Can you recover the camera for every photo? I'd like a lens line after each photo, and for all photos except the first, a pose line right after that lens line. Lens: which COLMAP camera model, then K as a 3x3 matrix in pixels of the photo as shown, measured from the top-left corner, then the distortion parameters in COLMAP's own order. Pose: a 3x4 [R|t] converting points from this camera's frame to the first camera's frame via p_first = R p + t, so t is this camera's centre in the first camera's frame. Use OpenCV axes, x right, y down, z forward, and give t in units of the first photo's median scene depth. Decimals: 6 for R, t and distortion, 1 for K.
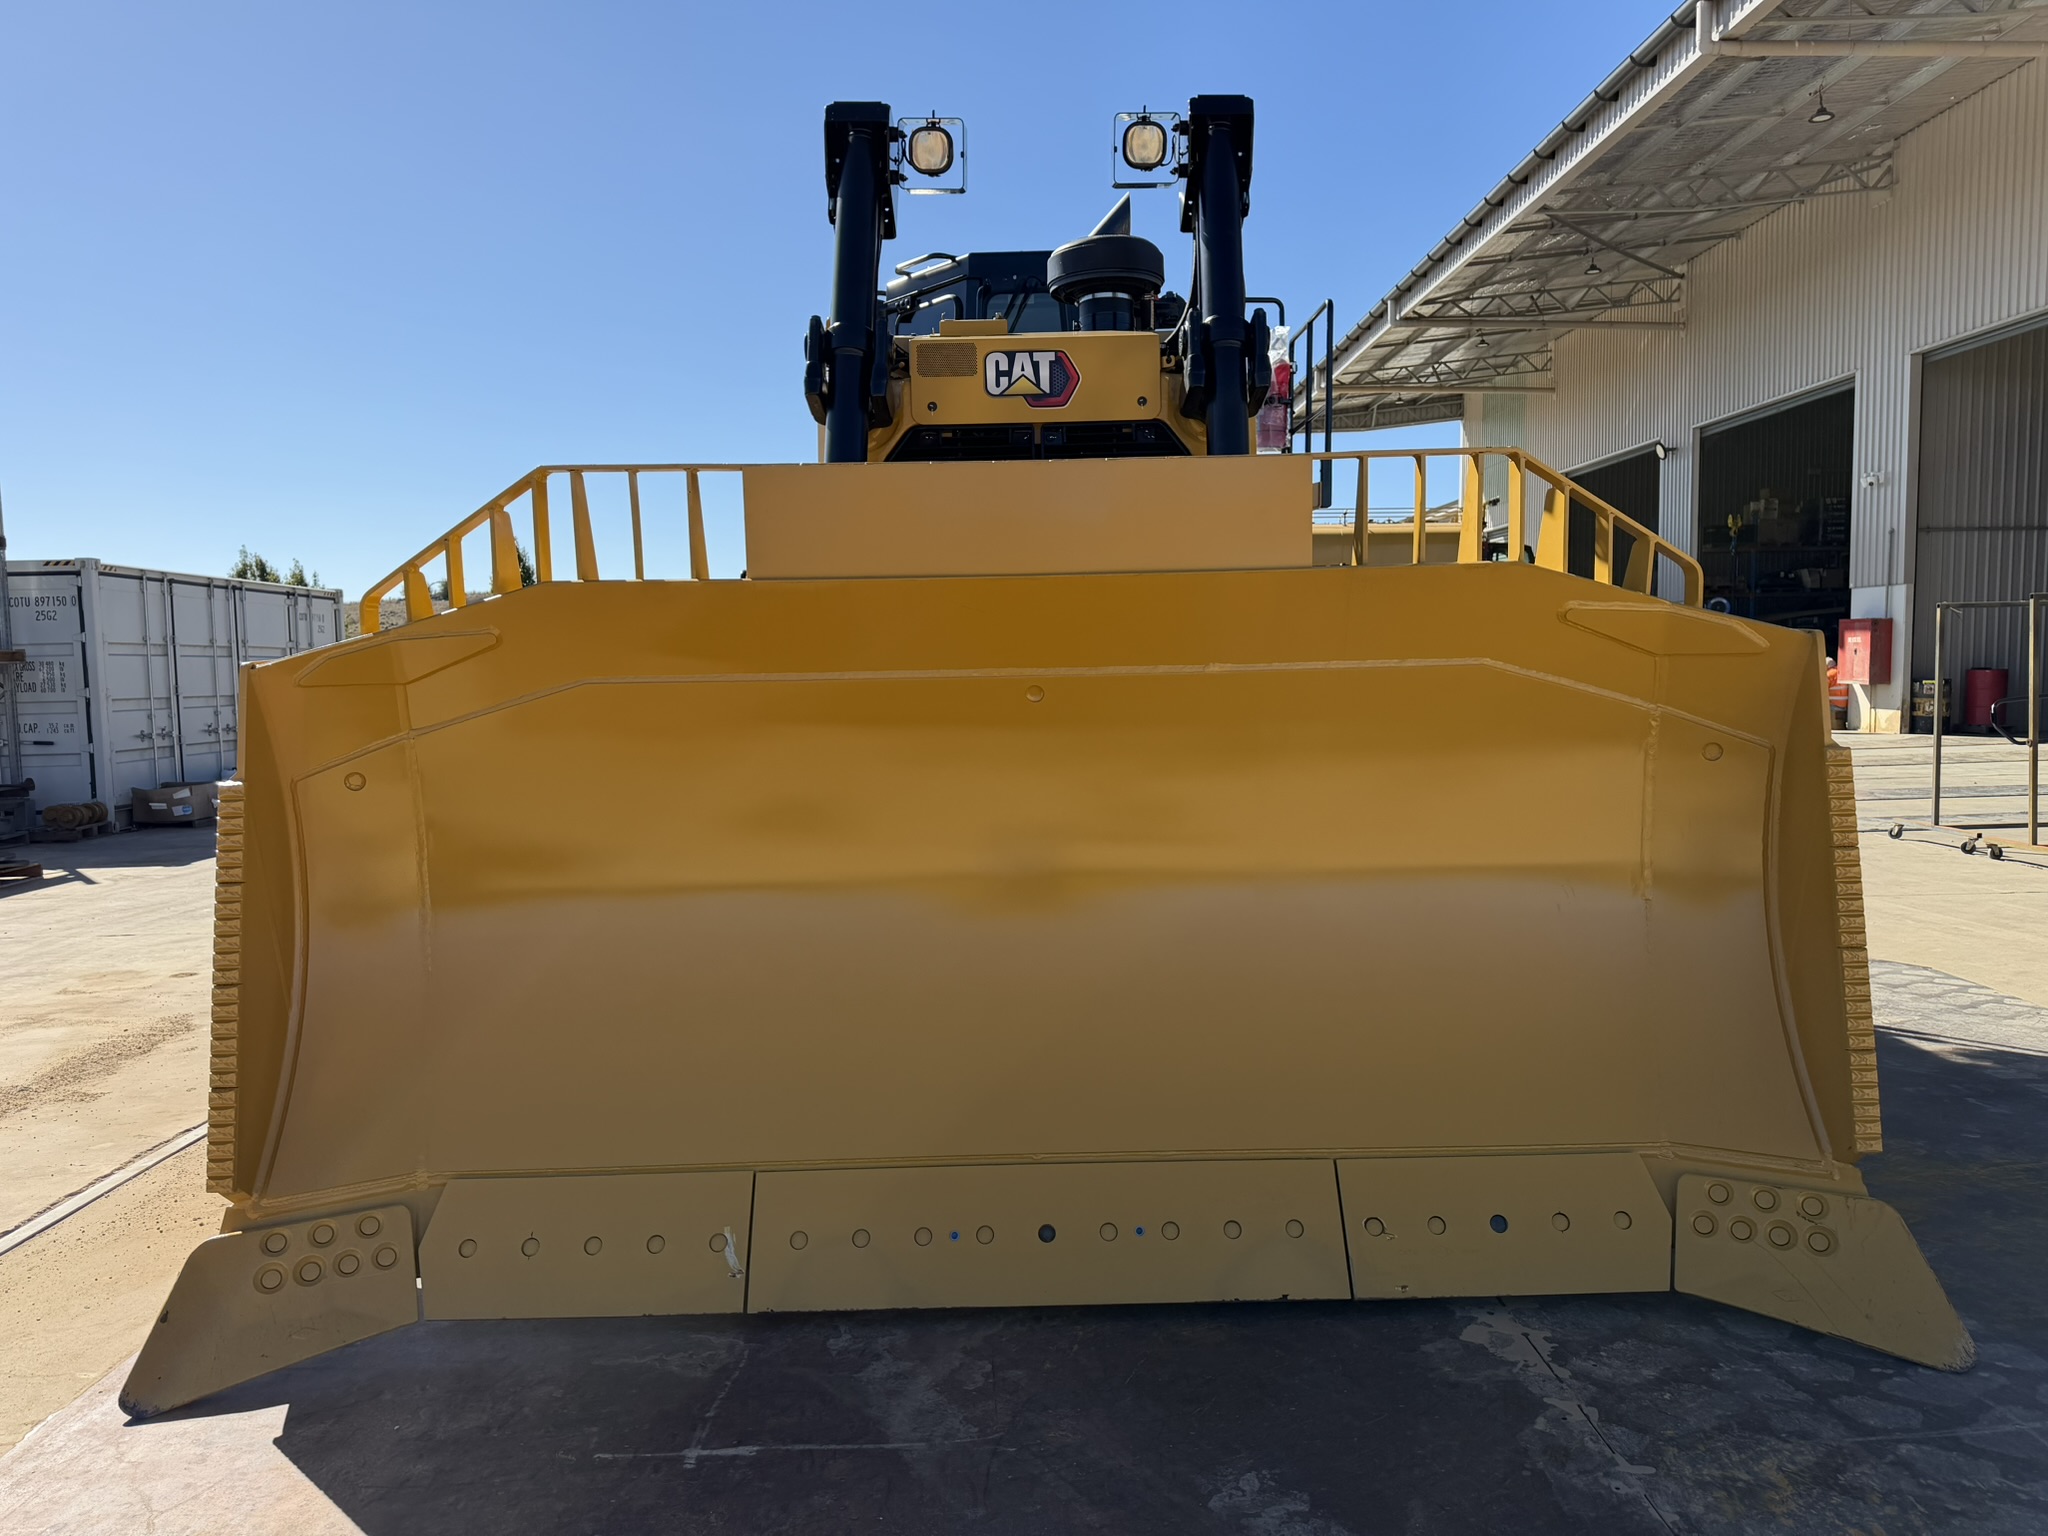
lens RADIAL K [[1443.1, 0, 1019.3], [0, 1443.1, 765.7], [0, 0, 1]] dist [0.004750, -0.004995]
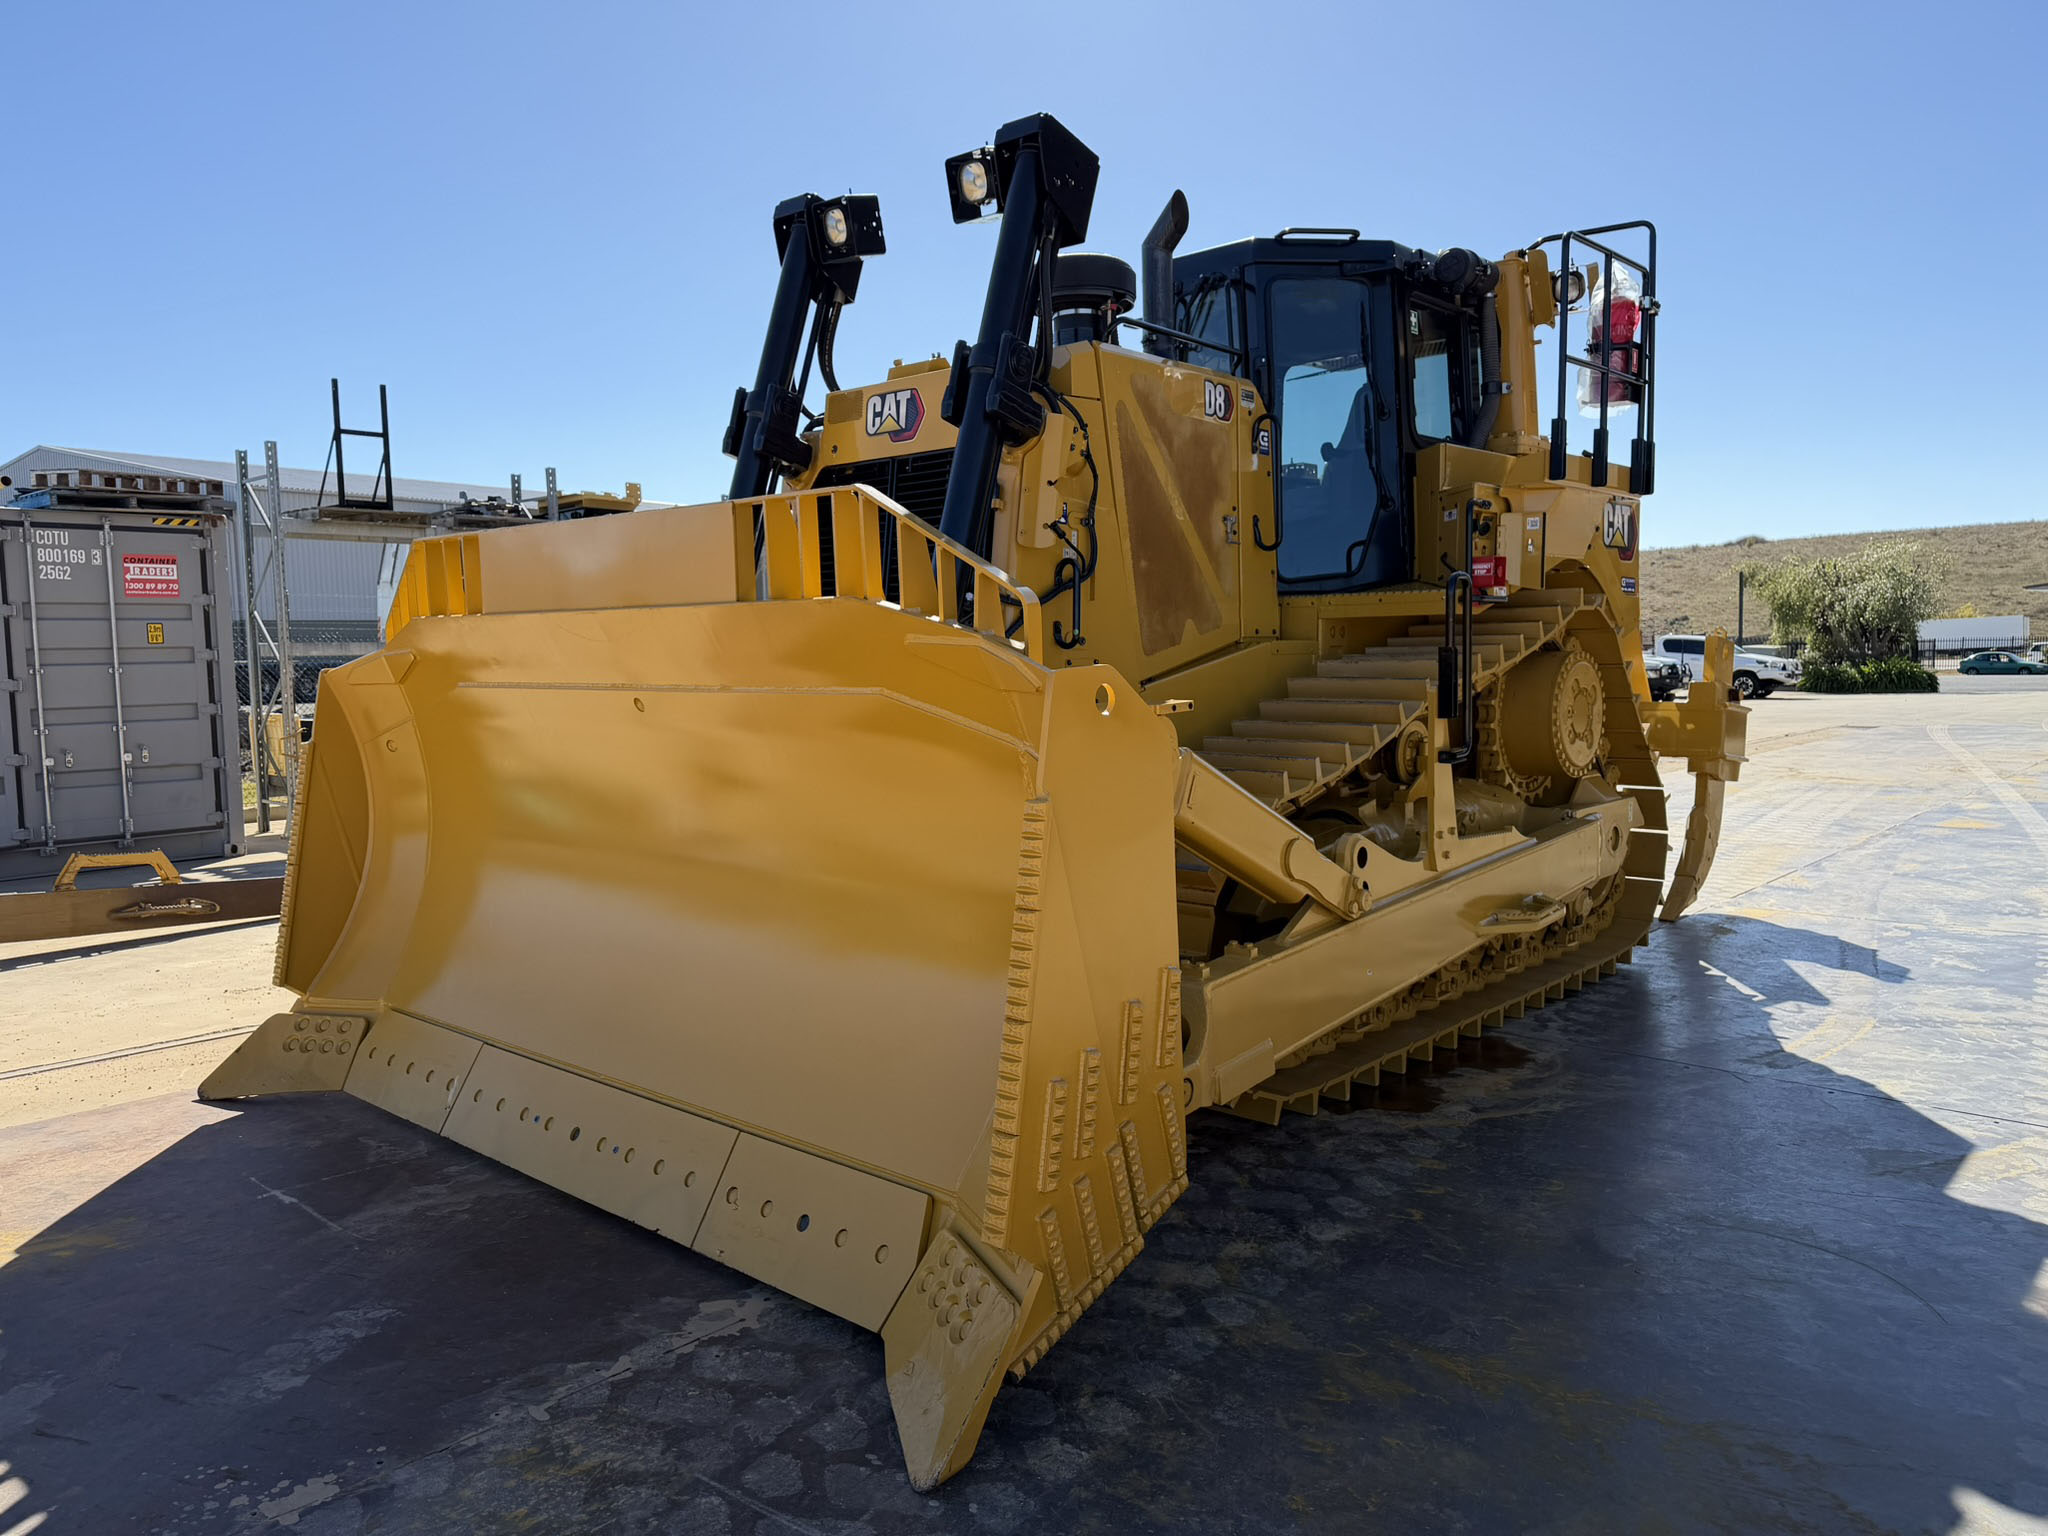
lens RADIAL K [[1443.1, 0, 1021.0], [0, 1443.1, 767.2], [0, 0, 1]] dist [0.004750, -0.004995]
pose [[0.738966, 0.066639, -0.670439, 1.268878], [-0.049619, 0.997777, 0.044485, -0.079537], [0.671913, 0.000394, 0.740630, 0.363960]]
